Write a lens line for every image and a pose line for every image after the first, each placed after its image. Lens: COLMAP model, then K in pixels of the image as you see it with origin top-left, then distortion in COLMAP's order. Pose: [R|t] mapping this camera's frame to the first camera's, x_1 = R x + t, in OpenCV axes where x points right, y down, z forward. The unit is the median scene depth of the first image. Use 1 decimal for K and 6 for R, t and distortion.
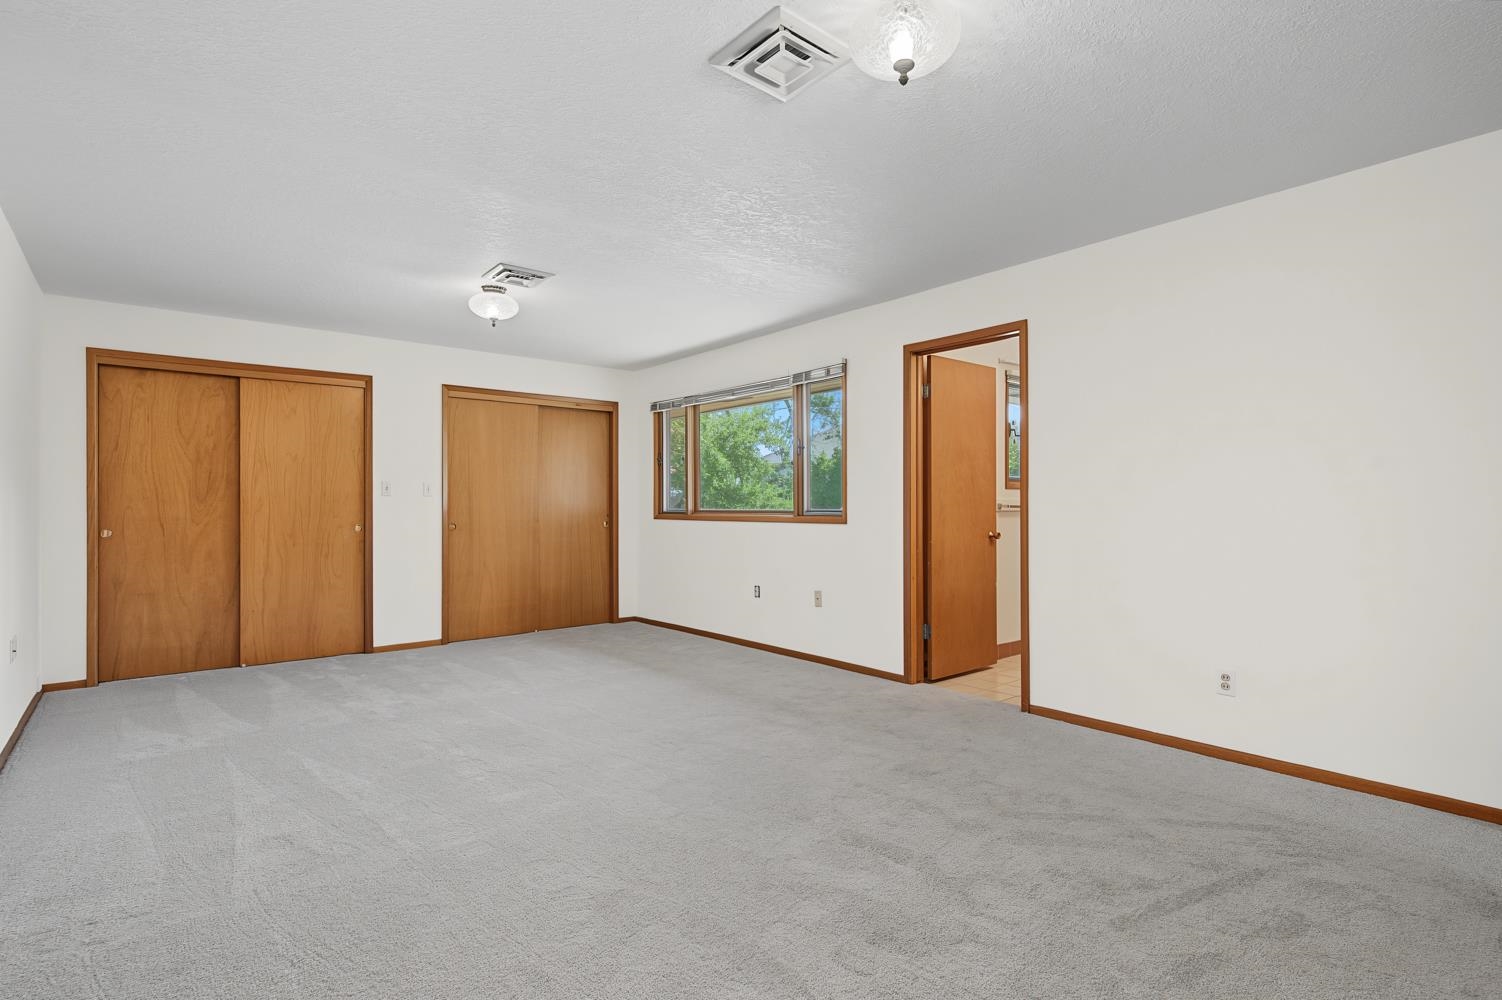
lens RADIAL K [[721.0, 0, 748.3], [0, 721.0, 512.4], [0, 0, 1]] dist [0.000255, -0.000512]
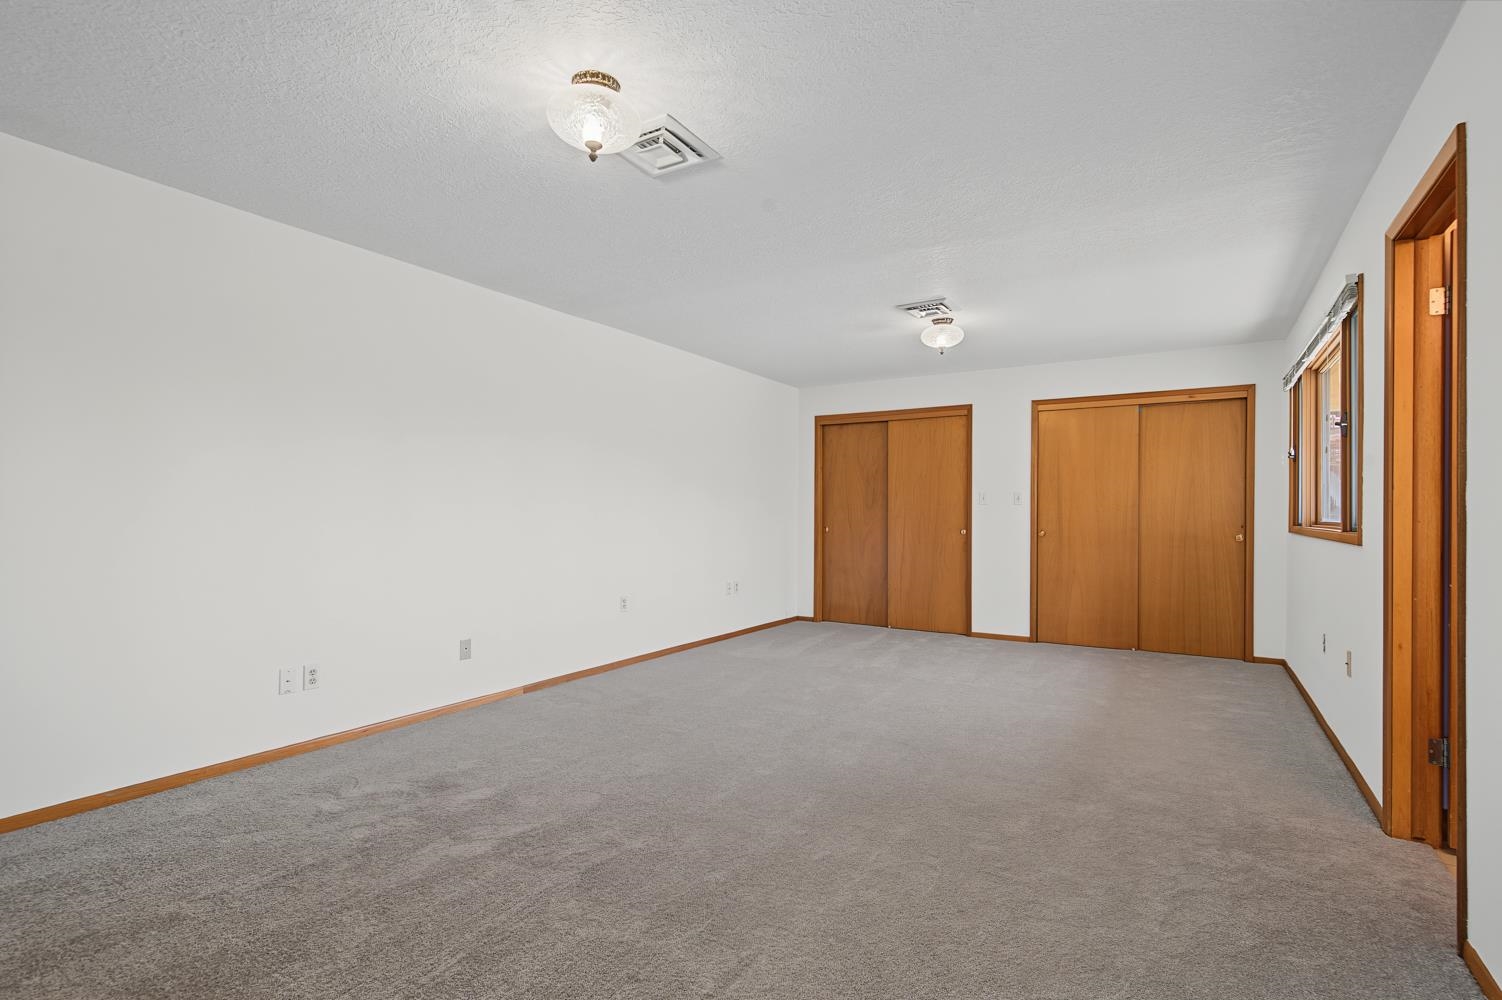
lens RADIAL K [[721.0, 0, 748.3], [0, 721.0, 512.4], [0, 0, 1]] dist [0.000255, -0.000512]
pose [[0.313260, -0.002843, -0.949663, 0.526096], [-0.018269, 0.999792, -0.009019, 0.008084], [0.949492, 0.020174, 0.313143, 0.295918]]
